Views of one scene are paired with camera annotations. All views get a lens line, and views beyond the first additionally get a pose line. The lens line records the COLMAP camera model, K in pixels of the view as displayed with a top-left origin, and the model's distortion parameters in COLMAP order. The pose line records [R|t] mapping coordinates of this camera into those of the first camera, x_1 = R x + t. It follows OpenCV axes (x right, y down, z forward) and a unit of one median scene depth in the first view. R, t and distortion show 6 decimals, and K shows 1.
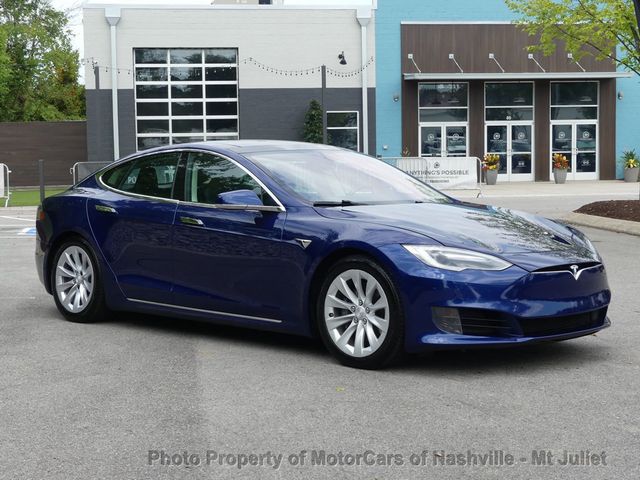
lens RADIAL K [[1116.9, 0, 319.0], [0, 1116.9, 239.2], [0, 0, 1]] dist [-0.009190, 0.000000]
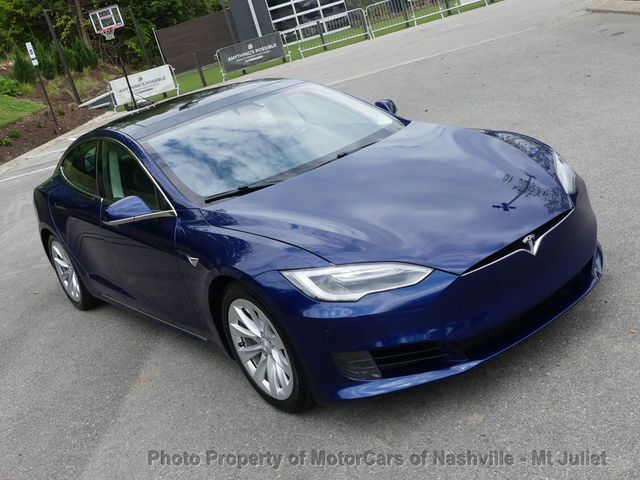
lens RADIAL K [[728.8, 0, 326.3], [0, 728.8, 238.3], [0, 0, 1]] dist [-0.013968, 0.000000]
pose [[0.957960, -0.197005, -0.208568, 0.194378], [0.244192, 0.941497, 0.232281, -0.112443], [0.150606, -0.273447, 0.950024, 0.514926]]
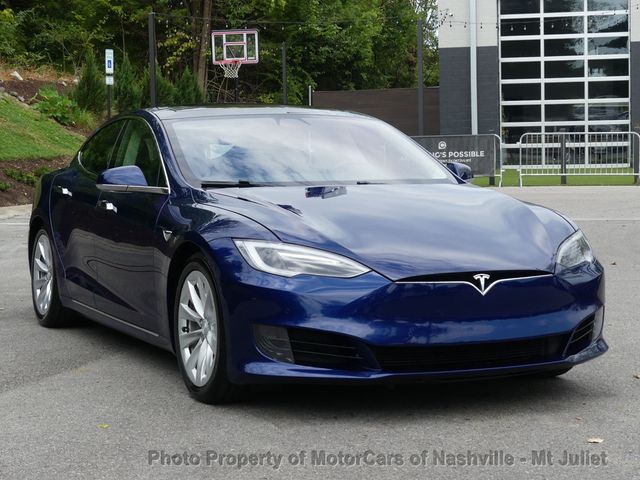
lens RADIAL K [[1366.0, 0, 316.6], [0, 1366.0, 240.3], [0, 0, 1]] dist [-0.015689, 0.000000]
pose [[0.931334, 0.021526, -0.363528, 0.428024], [-0.019218, 0.999766, 0.009966, -0.004404], [0.363658, -0.002295, 0.931530, 0.156567]]
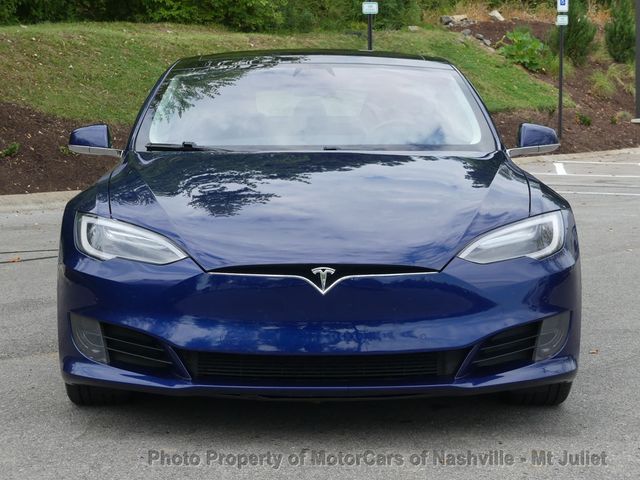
lens RADIAL K [[1577.8, 0, 320.2], [0, 1577.8, 240.2], [0, 0, 1]] dist [-0.056804, 0.000000]
pose [[0.713145, 0.062320, -0.698241, 0.747033], [-0.042570, 0.998052, 0.045601, -0.025085], [0.699722, -0.002796, 0.714409, 0.423312]]
